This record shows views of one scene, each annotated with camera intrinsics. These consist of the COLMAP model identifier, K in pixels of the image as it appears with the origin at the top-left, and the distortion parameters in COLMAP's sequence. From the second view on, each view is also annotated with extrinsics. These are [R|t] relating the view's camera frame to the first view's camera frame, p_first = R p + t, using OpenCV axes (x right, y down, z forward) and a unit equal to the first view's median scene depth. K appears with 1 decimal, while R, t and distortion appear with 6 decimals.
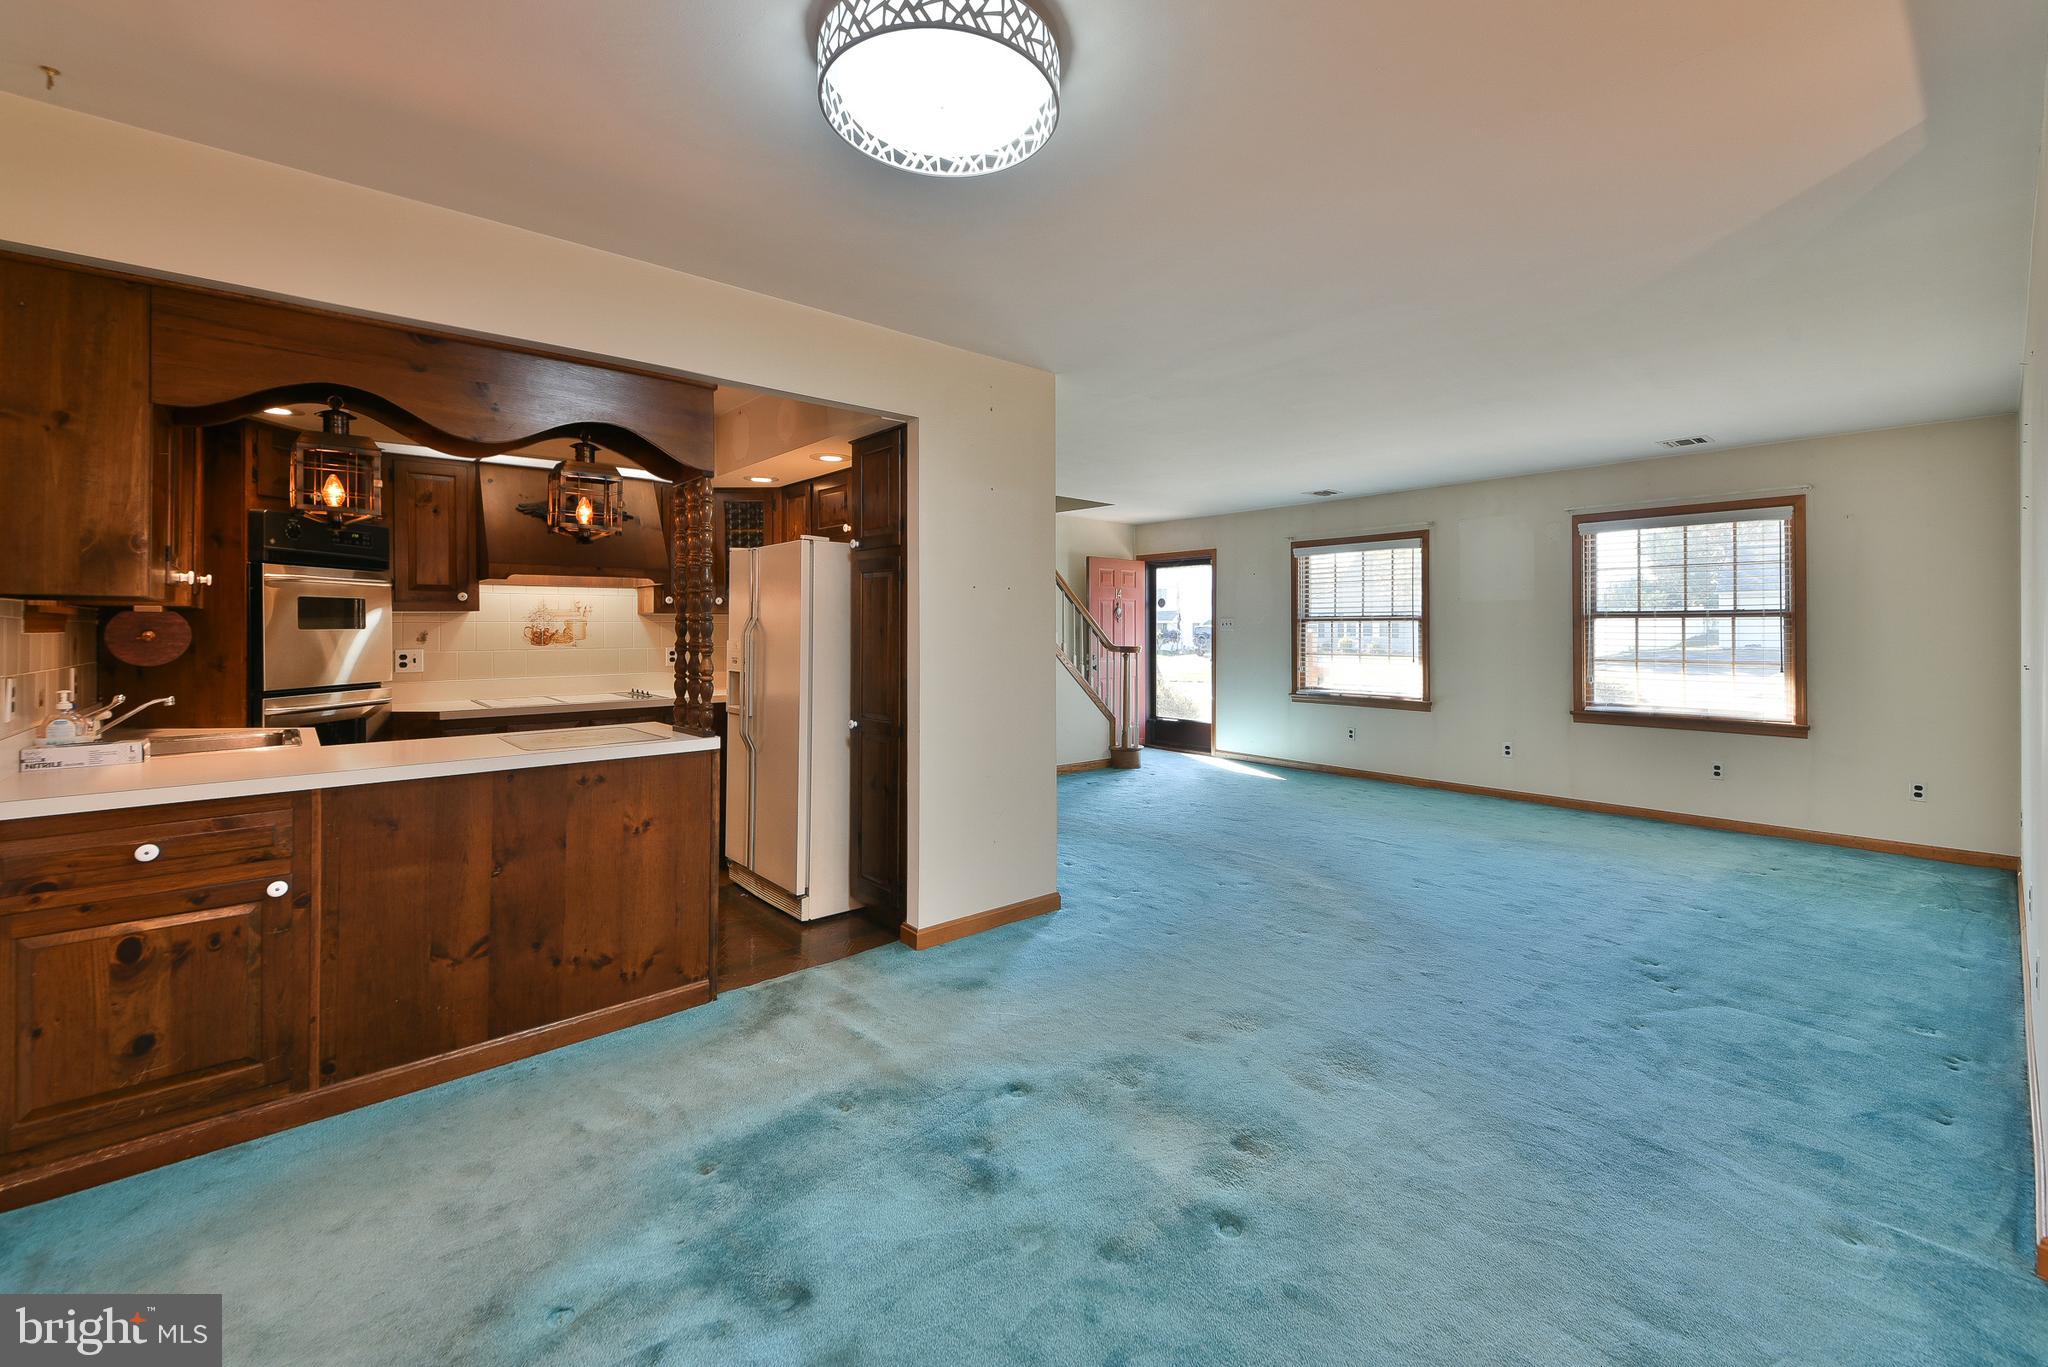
lens RADIAL K [[812.1, 0, 1070.3], [0, 812.1, 632.9], [0, 0, 1]] dist [-0.000018, 0.000053]
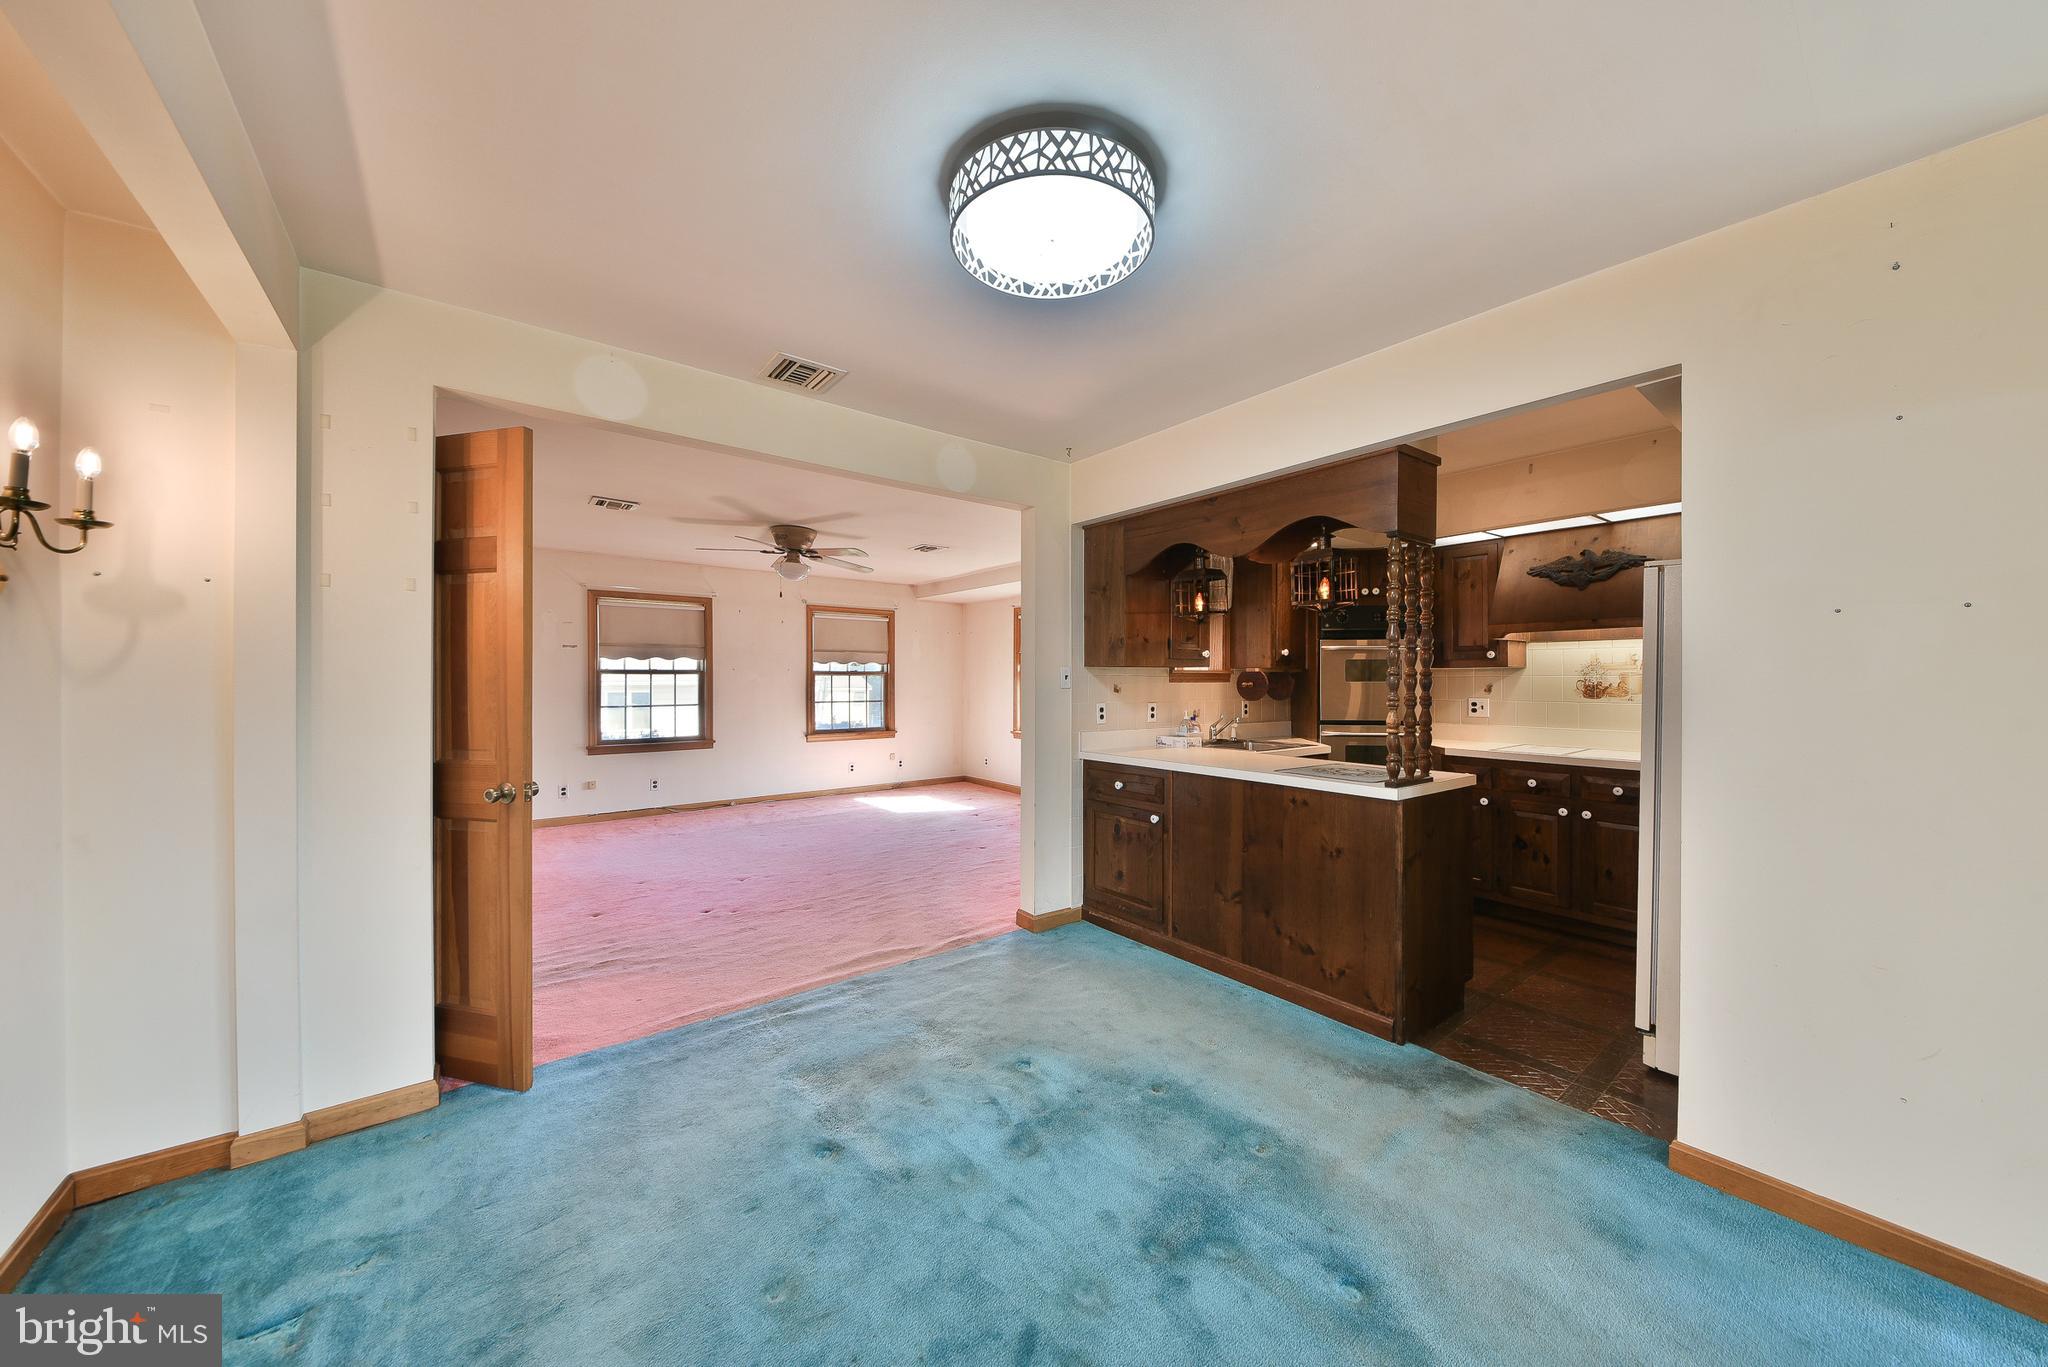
lens RADIAL K [[714.3, 0, 1024.0], [0, 714.3, 683.5], [0, 0, 1]] dist [0.000289, -0.000153]
pose [[-0.093016, 0.006648, -0.995642, 0.527058], [-0.008063, 0.999940, 0.007430, -0.007422], [0.995632, 0.008719, -0.092956, 0.637276]]
